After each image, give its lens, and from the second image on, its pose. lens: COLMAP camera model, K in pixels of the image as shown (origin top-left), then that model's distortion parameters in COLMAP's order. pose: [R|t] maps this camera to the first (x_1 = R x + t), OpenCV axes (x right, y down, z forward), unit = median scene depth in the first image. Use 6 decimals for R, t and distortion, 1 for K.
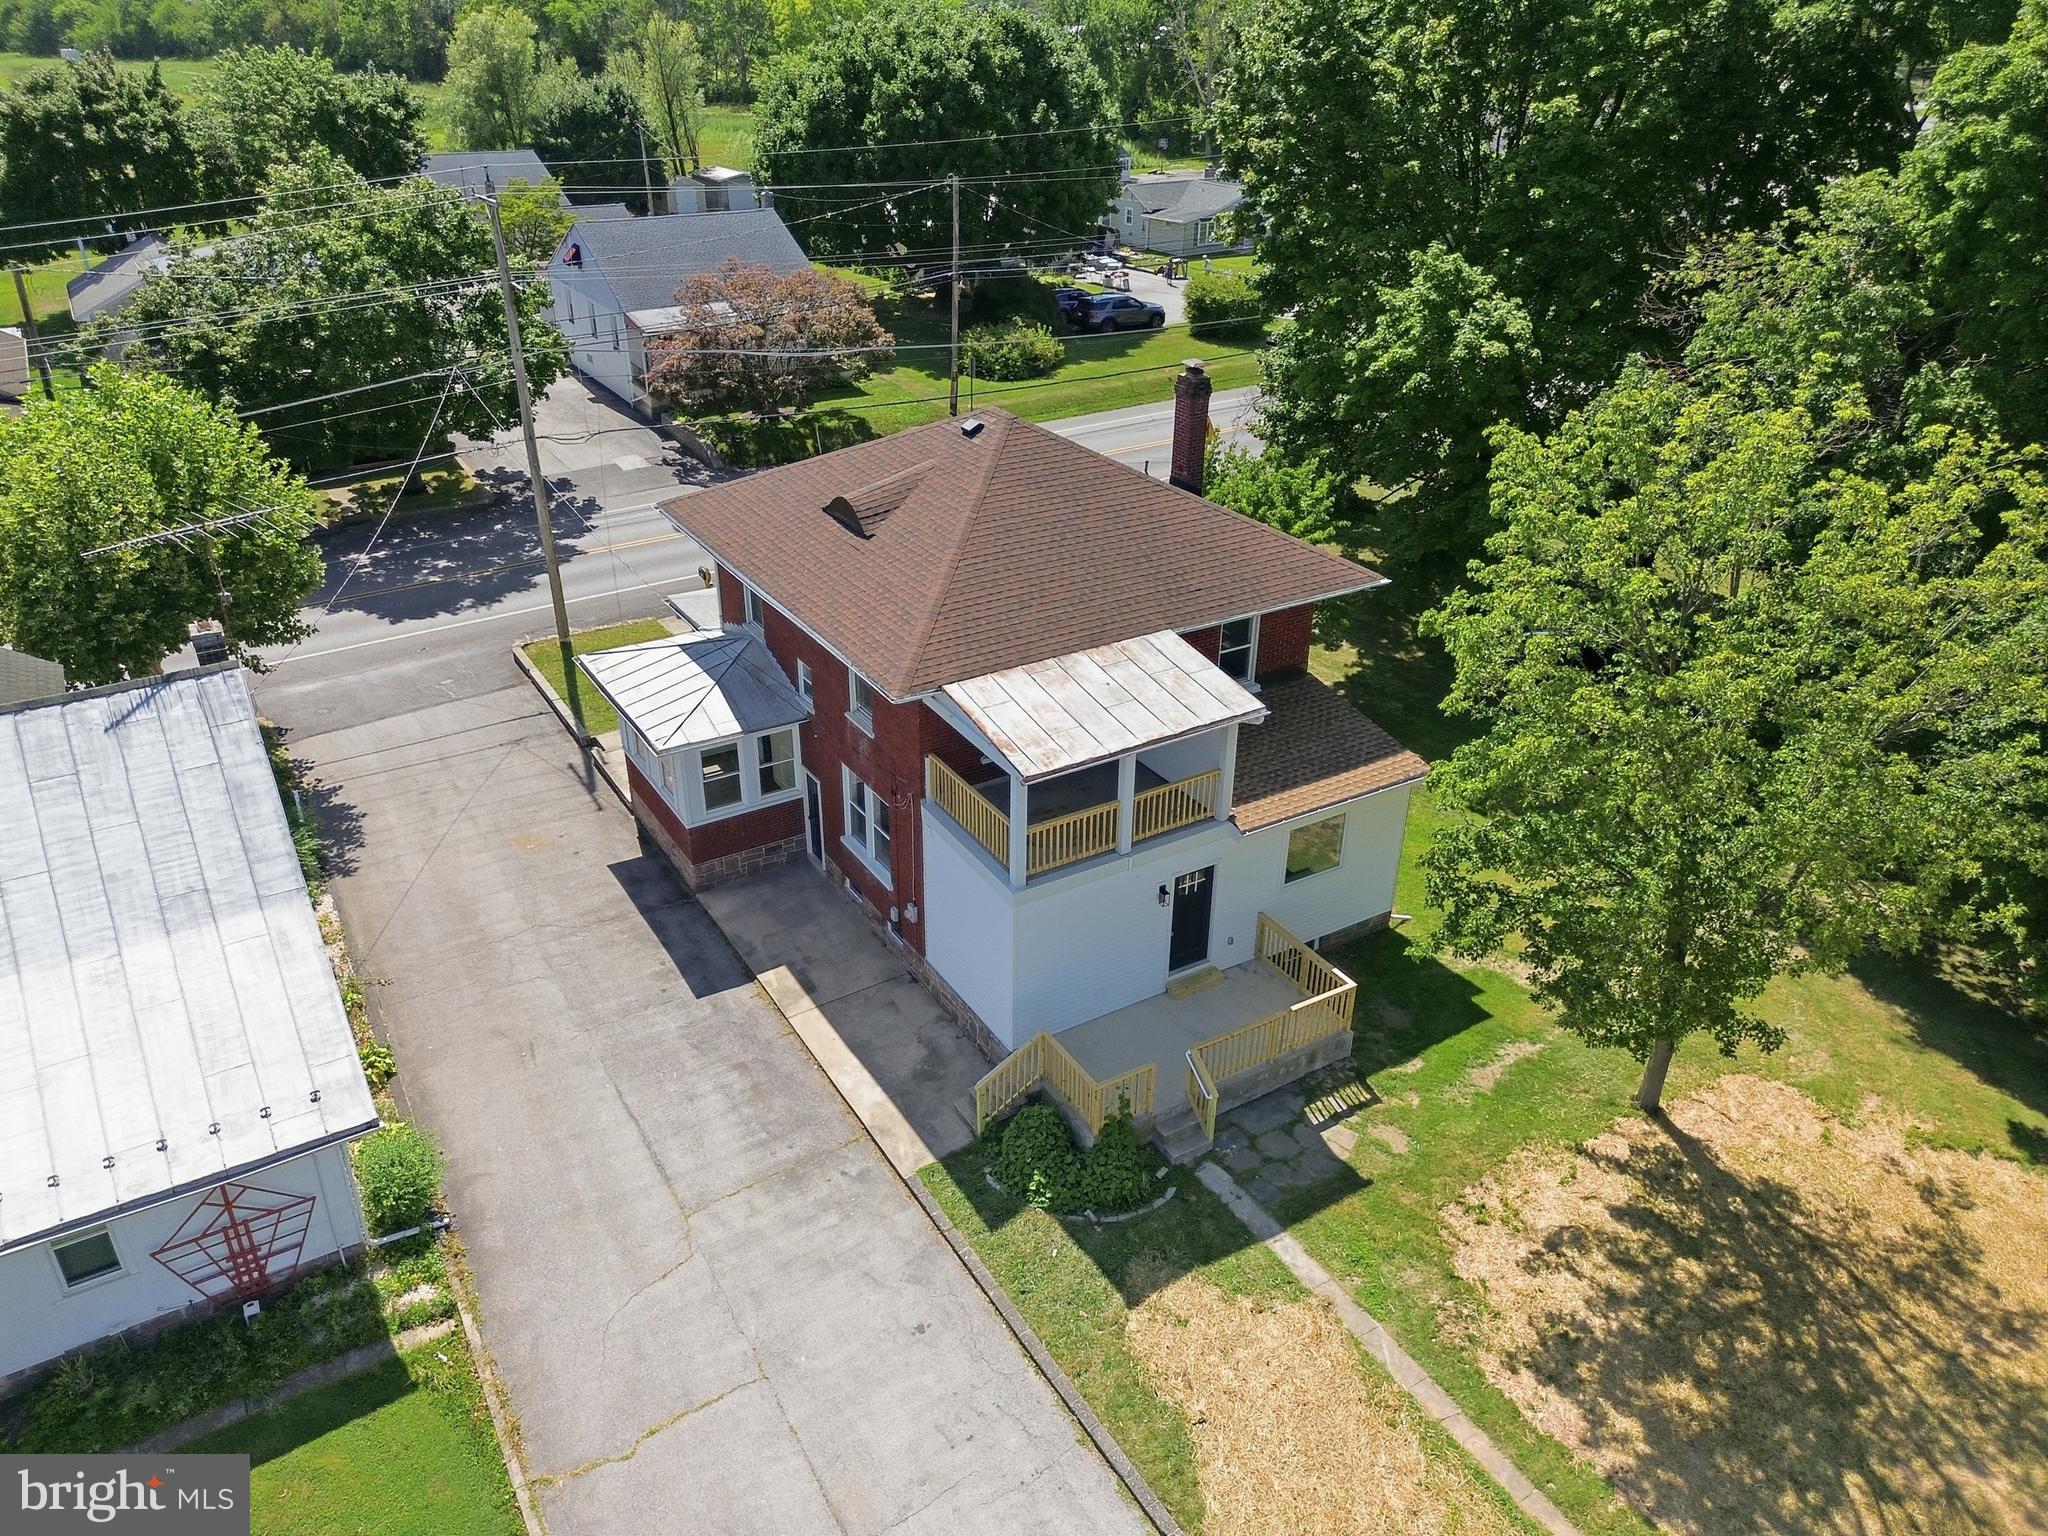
lens RADIAL K [[1460.3, 0, 1019.1], [0, 1460.3, 755.7], [0, 0, 1]] dist [0.084651, -0.080220]
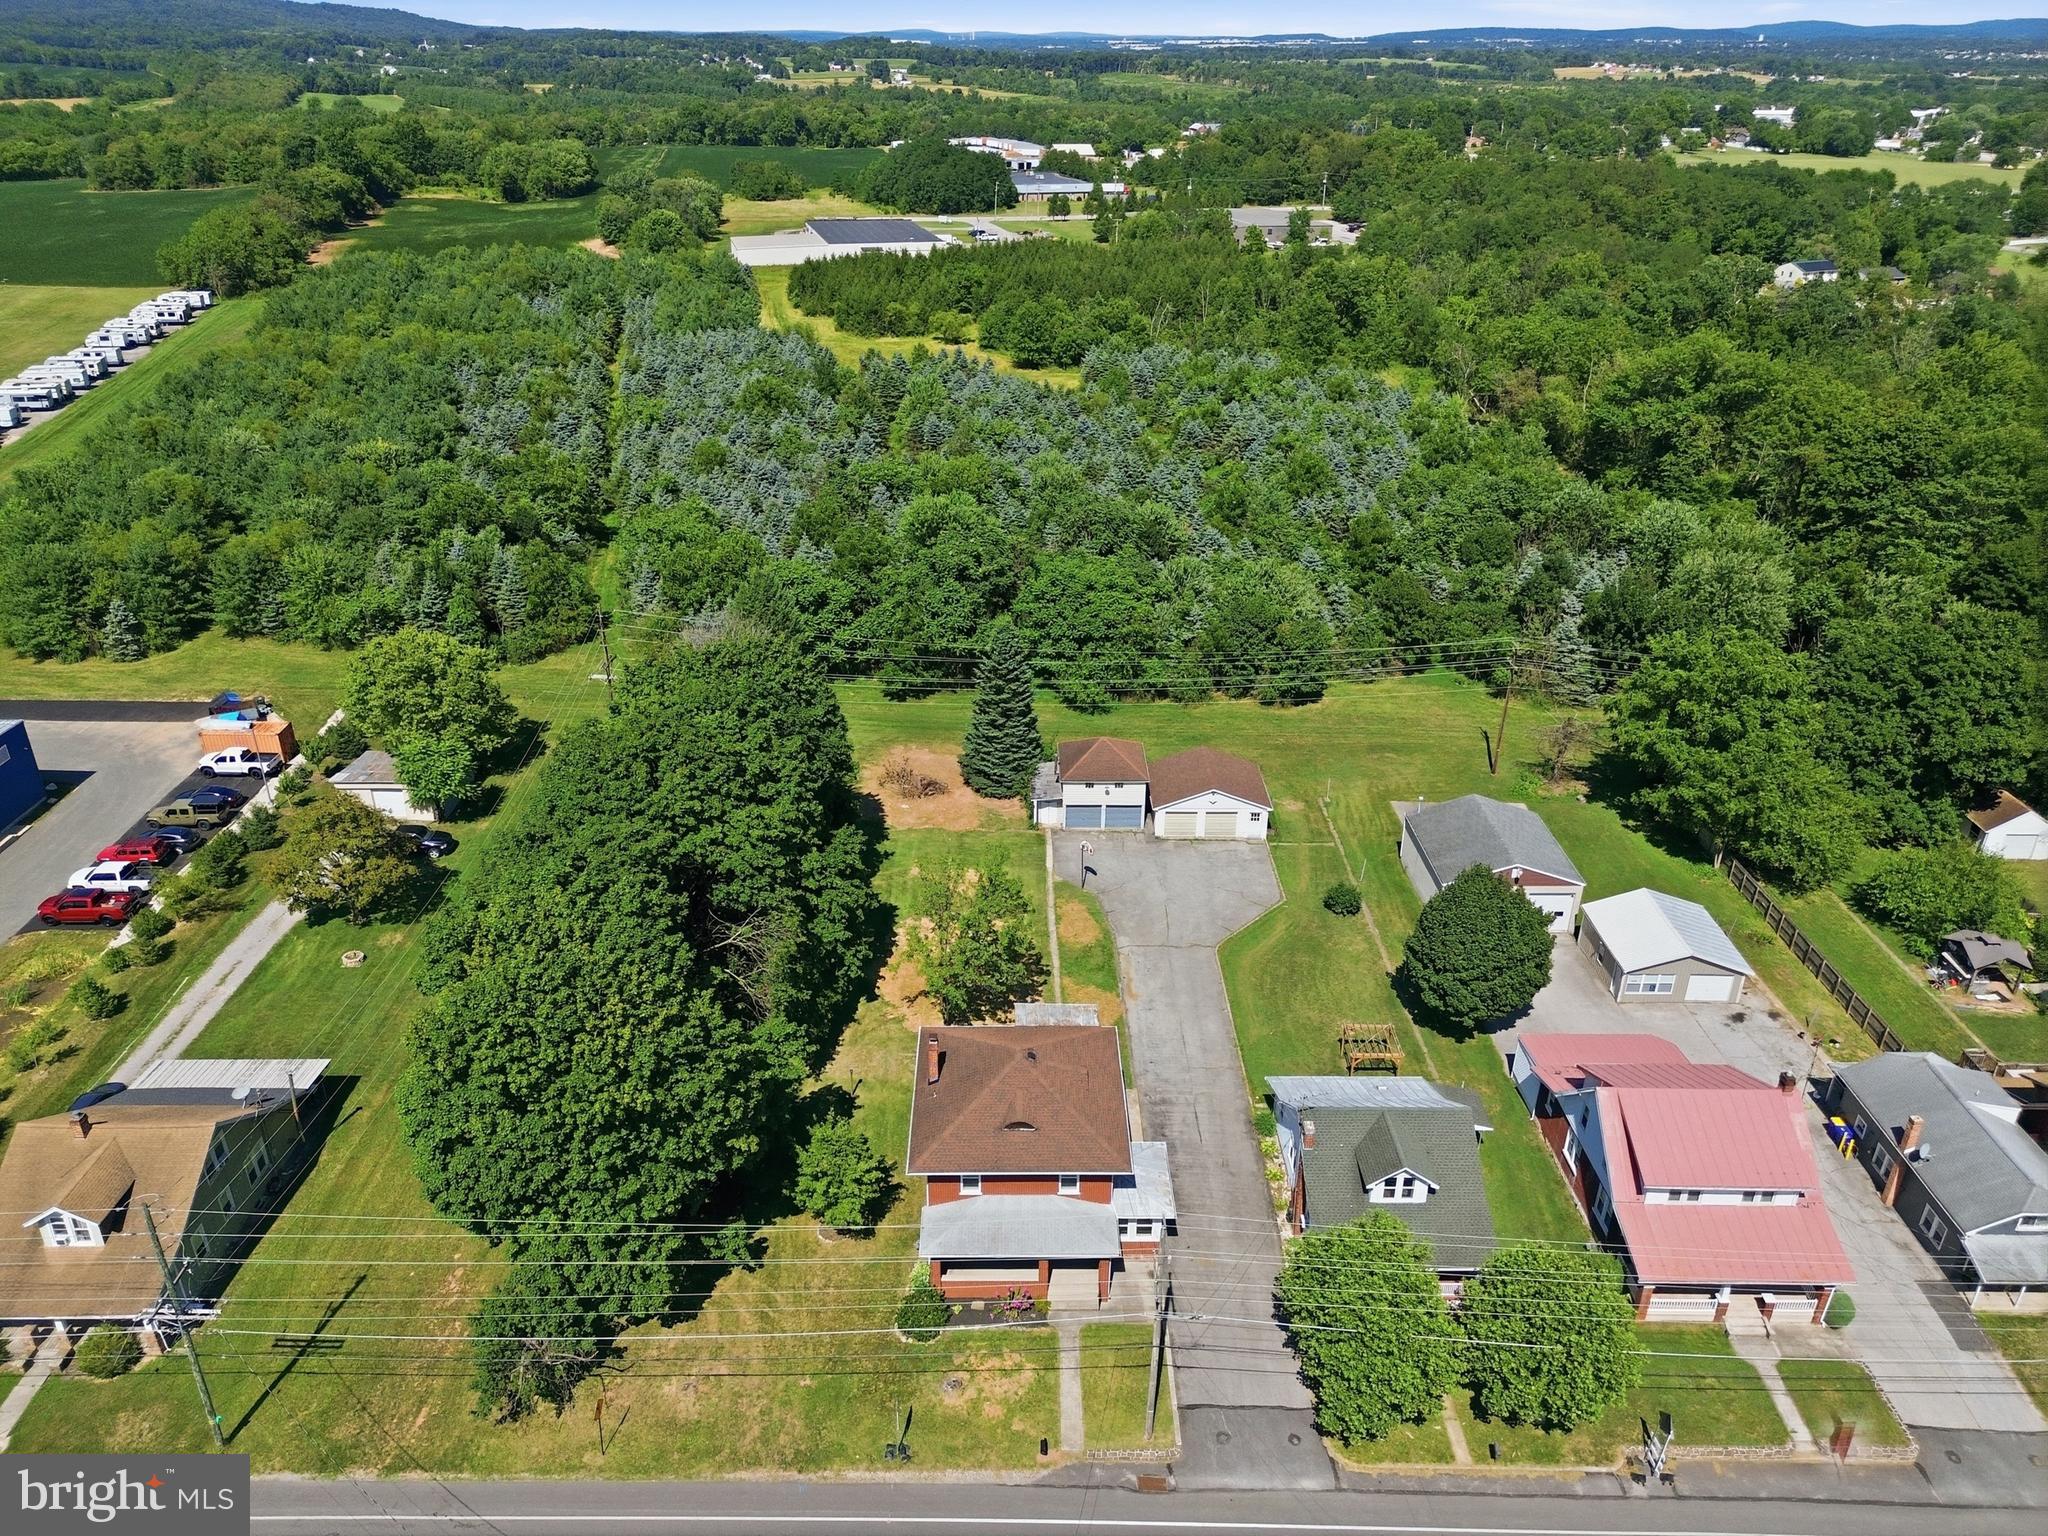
lens RADIAL K [[1454.3, 0, 1016.5], [0, 1454.3, 767.5], [0, 0, 1]] dist [0.075900, -0.075573]
pose [[-0.856900, -0.241632, 0.455343, -1.289980], [0.228989, 0.612961, 0.756203, -3.031369], [-0.461830, 0.752258, -0.469915, 2.255221]]
